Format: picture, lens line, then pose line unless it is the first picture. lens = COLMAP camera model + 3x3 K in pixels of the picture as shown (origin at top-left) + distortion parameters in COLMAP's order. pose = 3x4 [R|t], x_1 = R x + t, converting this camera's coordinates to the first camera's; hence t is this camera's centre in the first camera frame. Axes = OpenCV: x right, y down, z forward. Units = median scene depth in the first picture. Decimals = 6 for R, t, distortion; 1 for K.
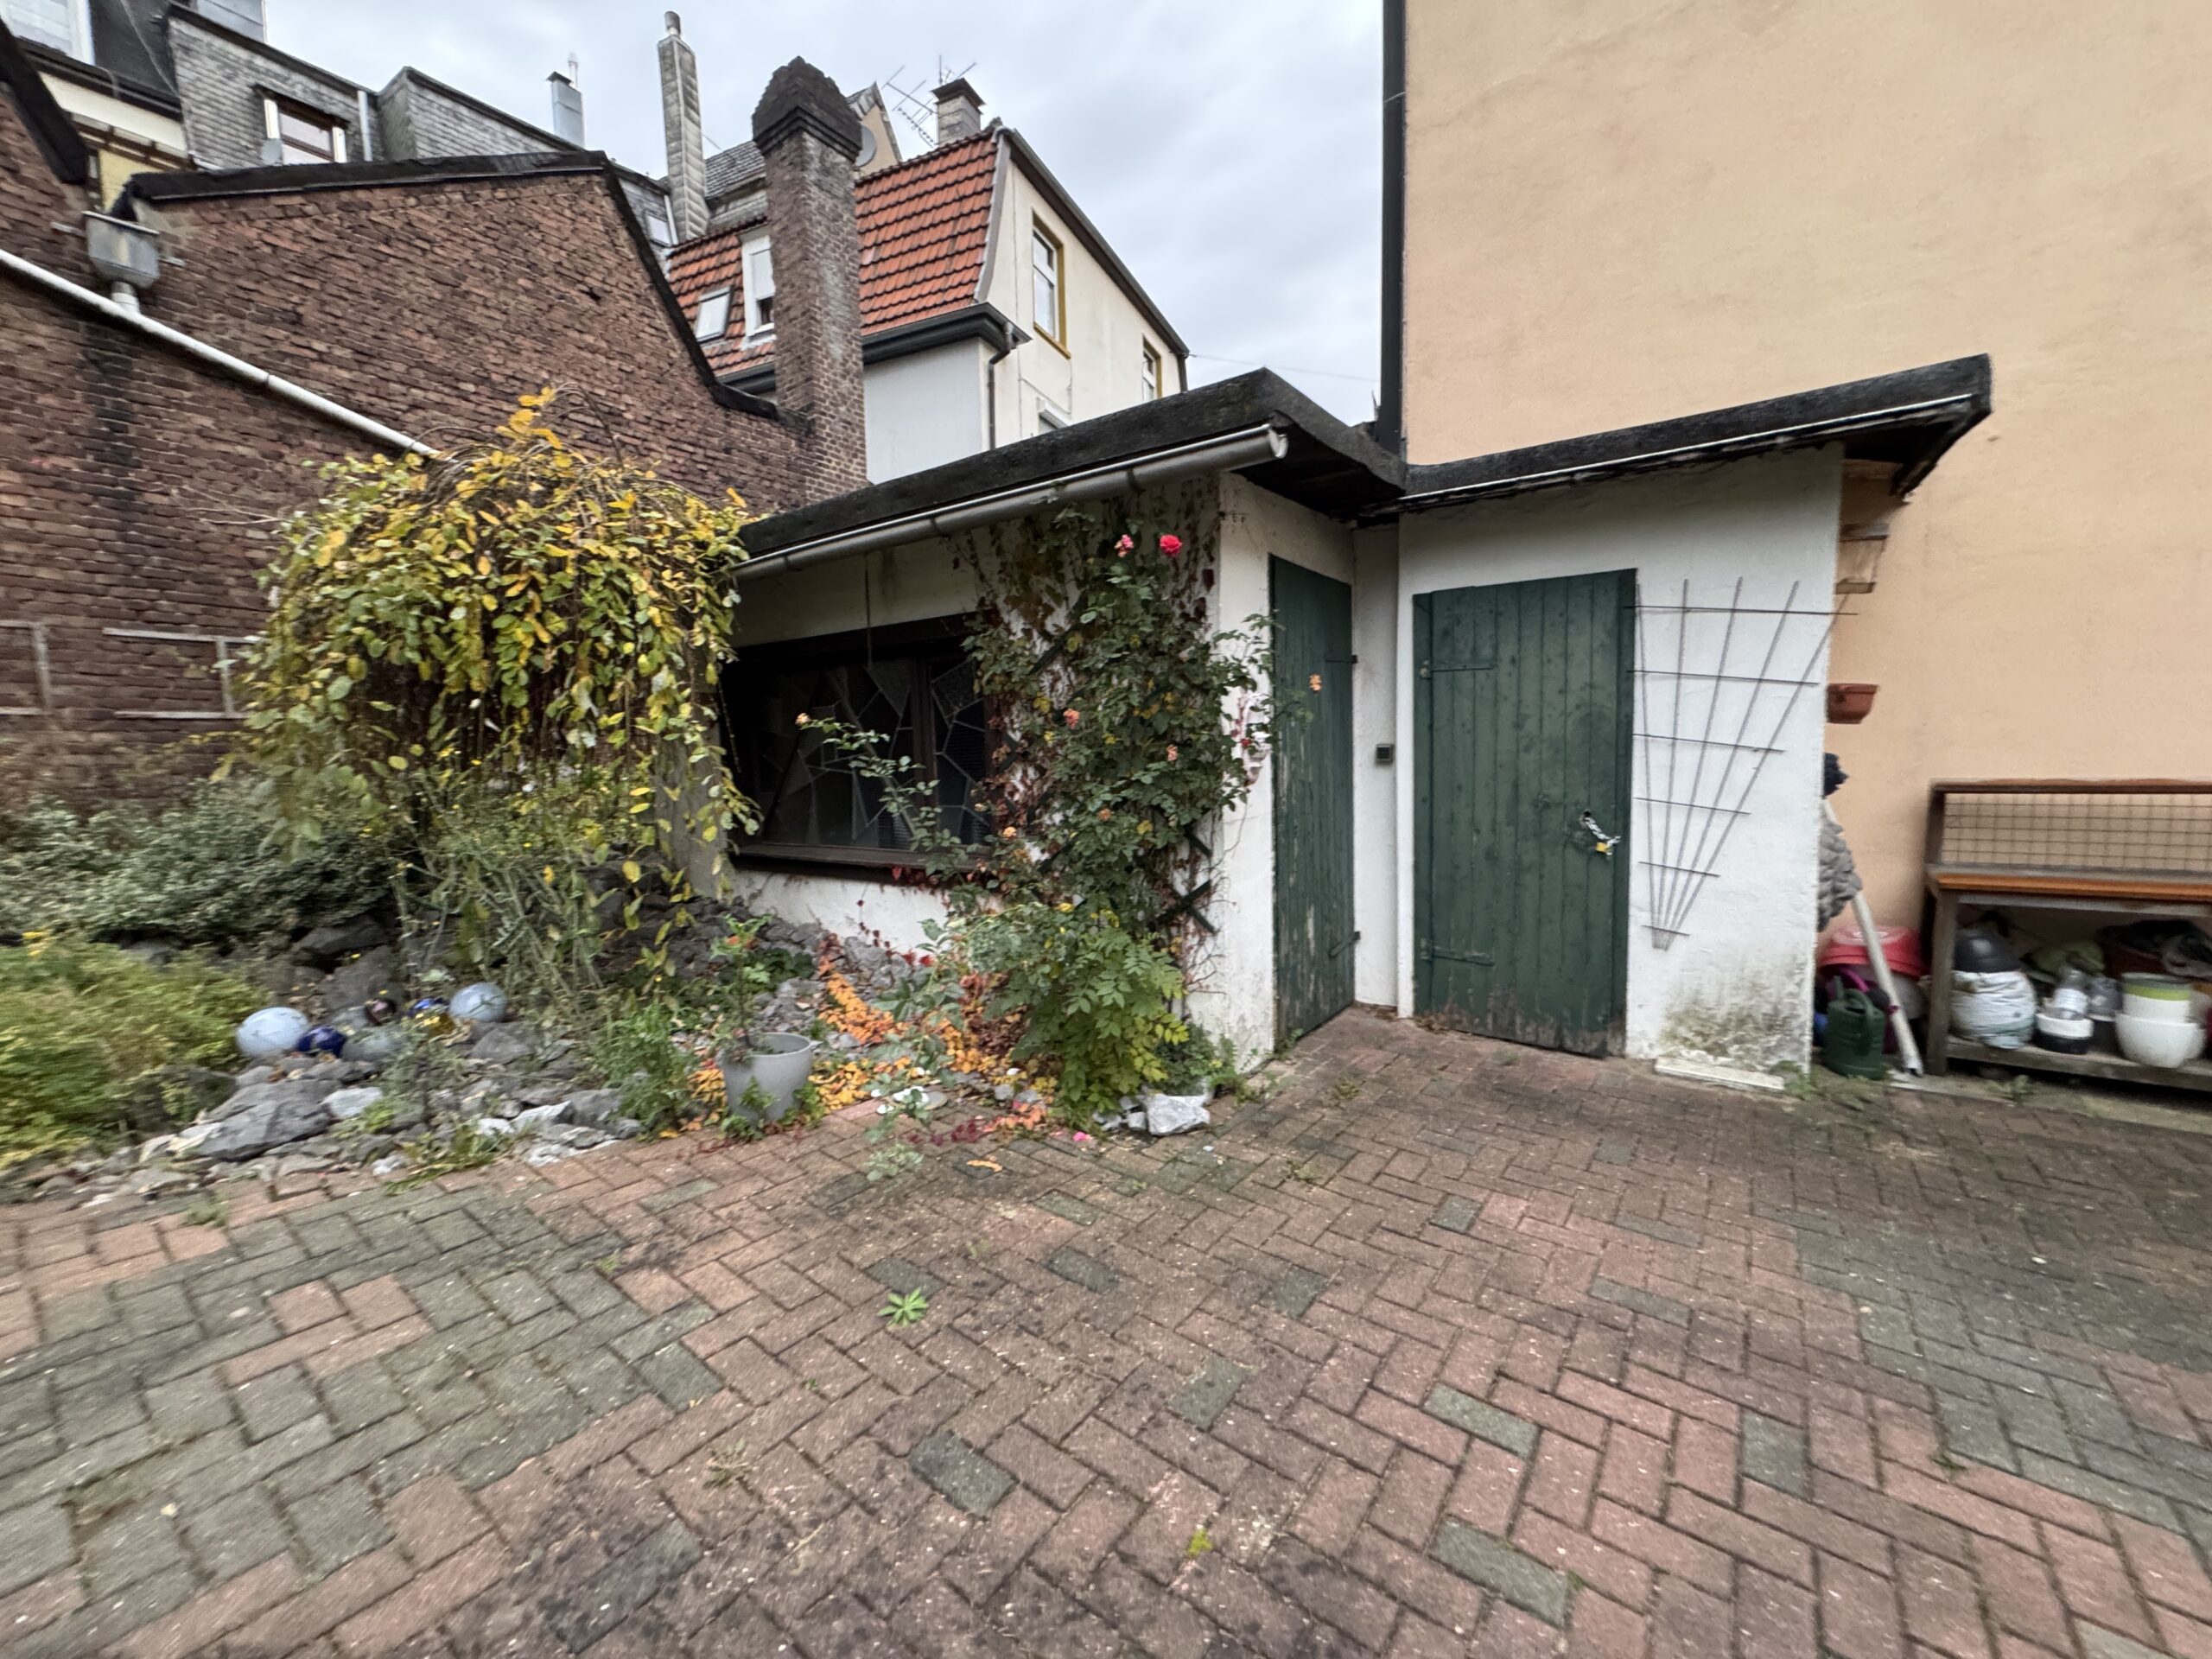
lens RADIAL K [[890.1, 0, 1111.8], [0, 890.1, 826.7], [0, 0, 1]] dist [-0.001720, 0.000448]
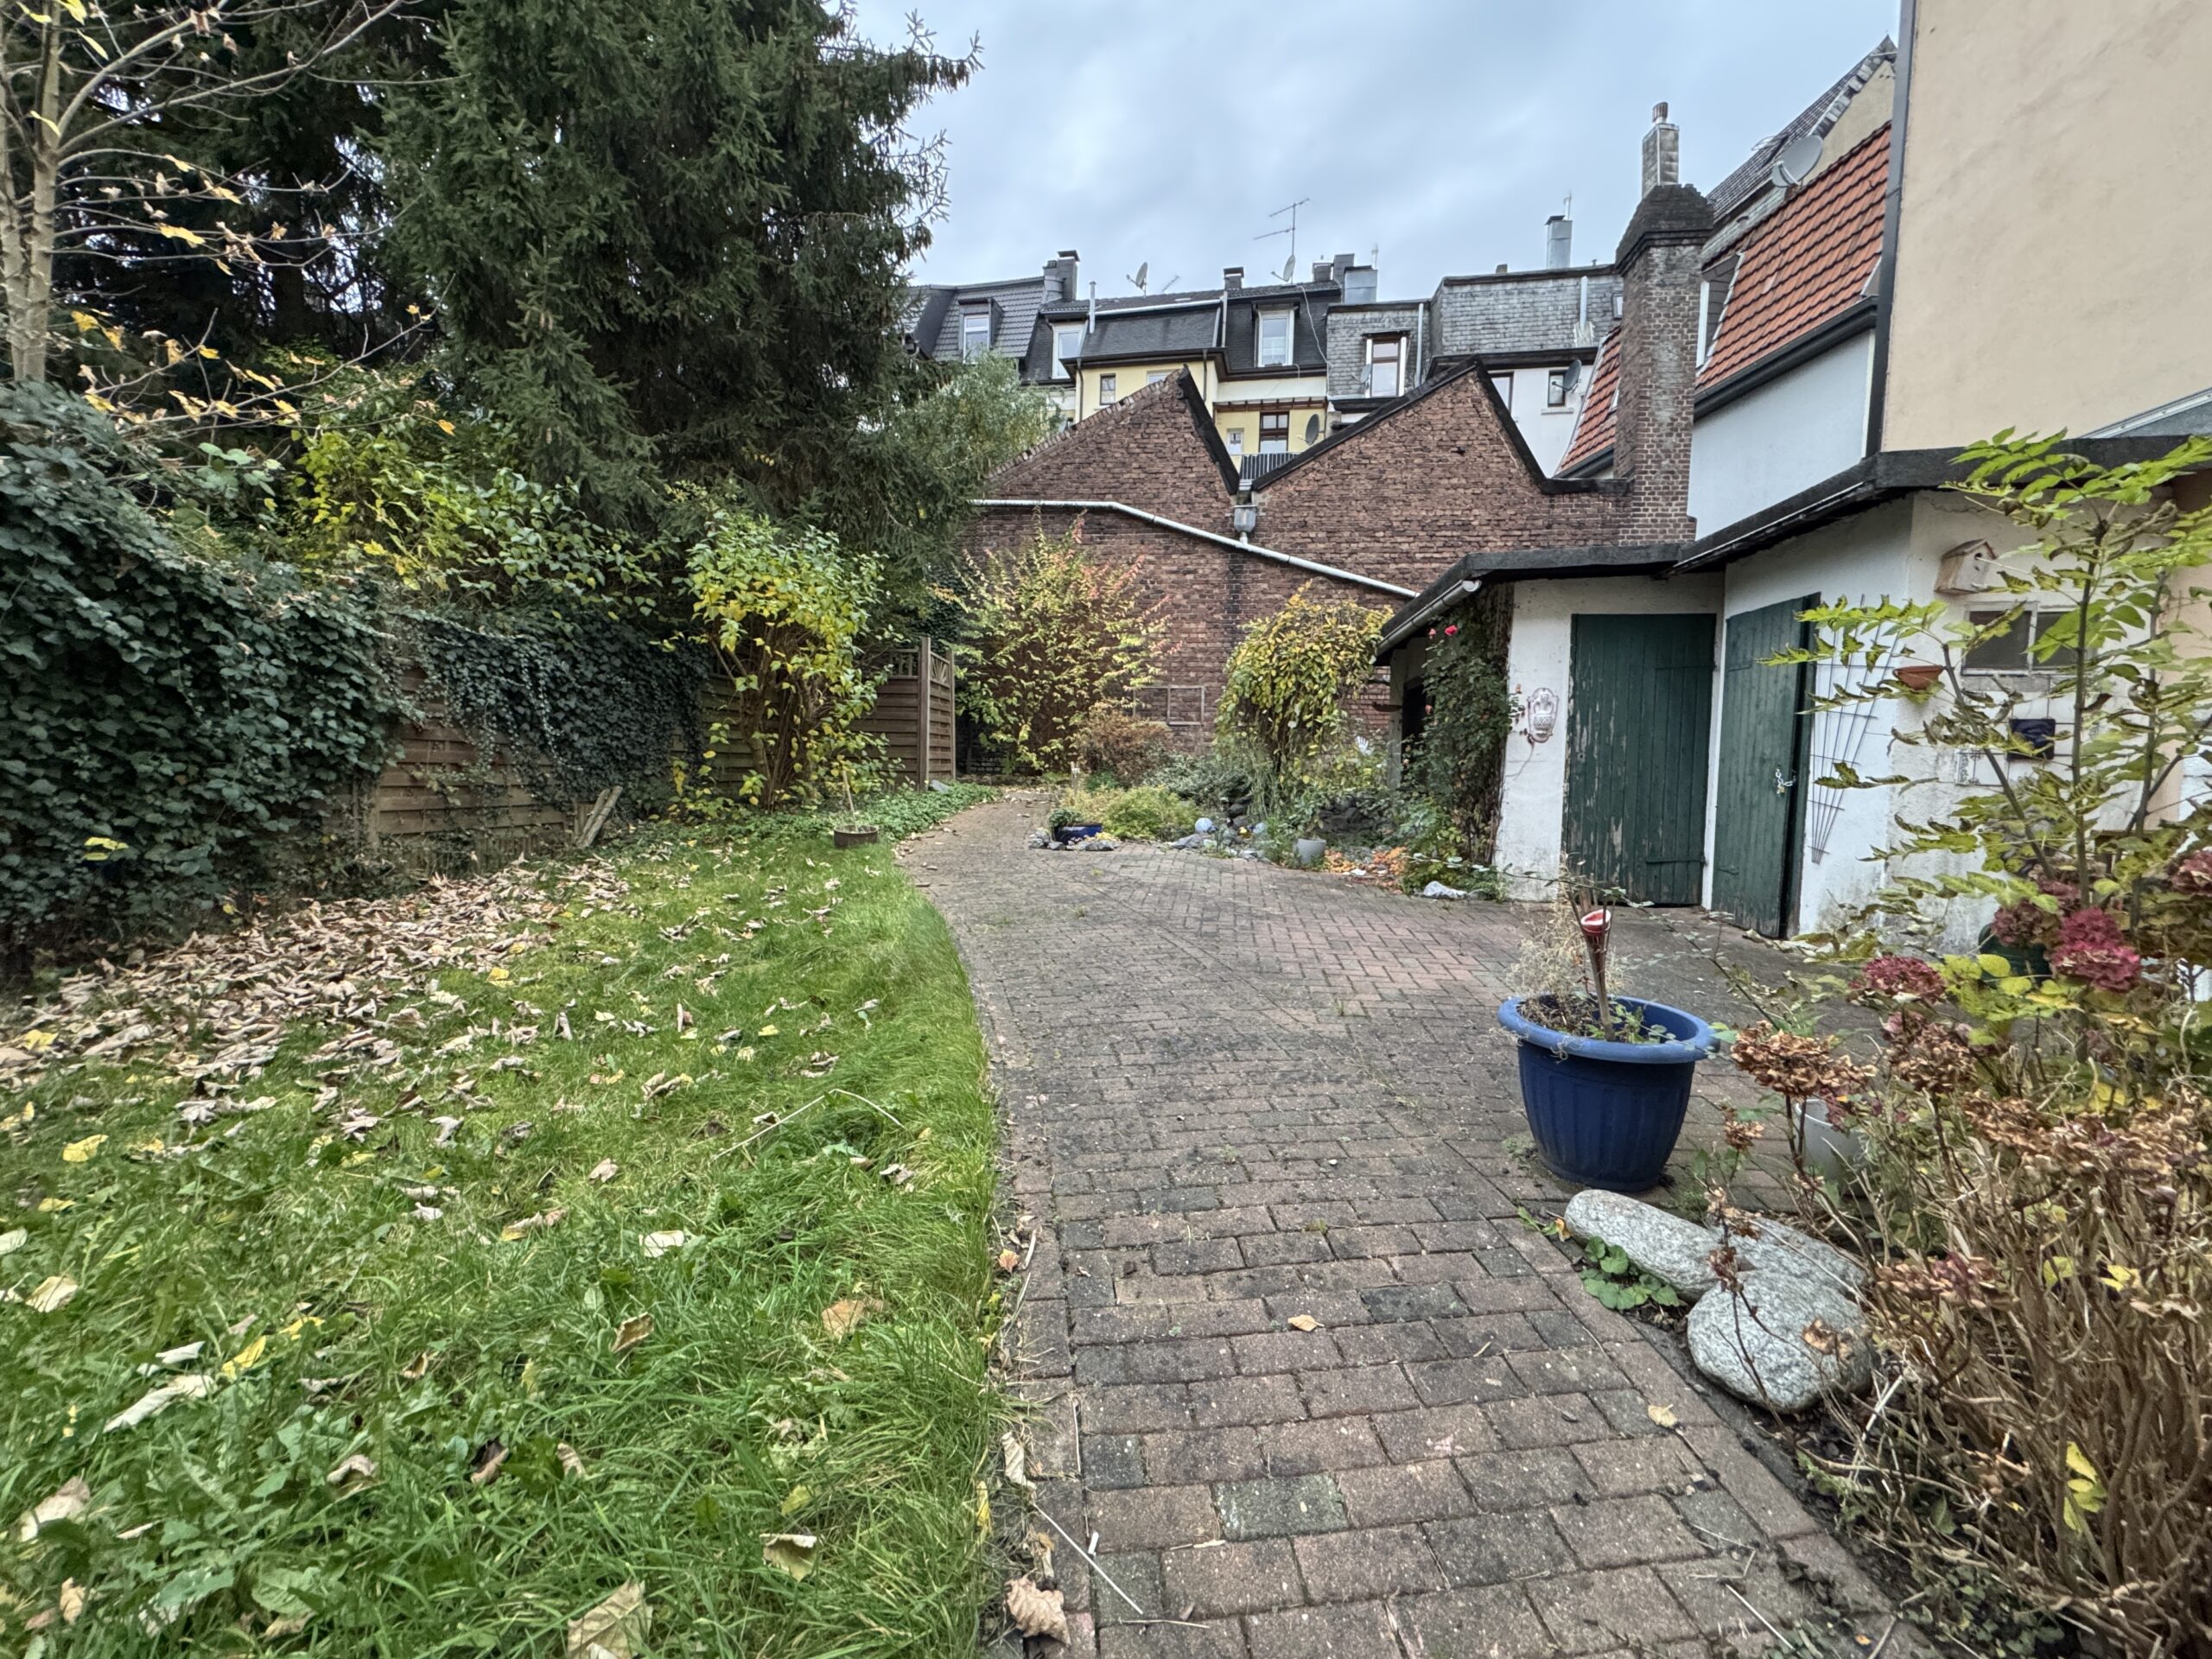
lens RADIAL K [[890.1, 0, 1106.3], [0, 890.1, 831.9], [0, 0, 1]] dist [-0.001720, 0.000448]
pose [[0.495418, 0.086301, -0.864357, 0.686022], [-0.099413, 0.994148, 0.042280, 0.076020], [0.862947, 0.064983, 0.501098, -0.356798]]
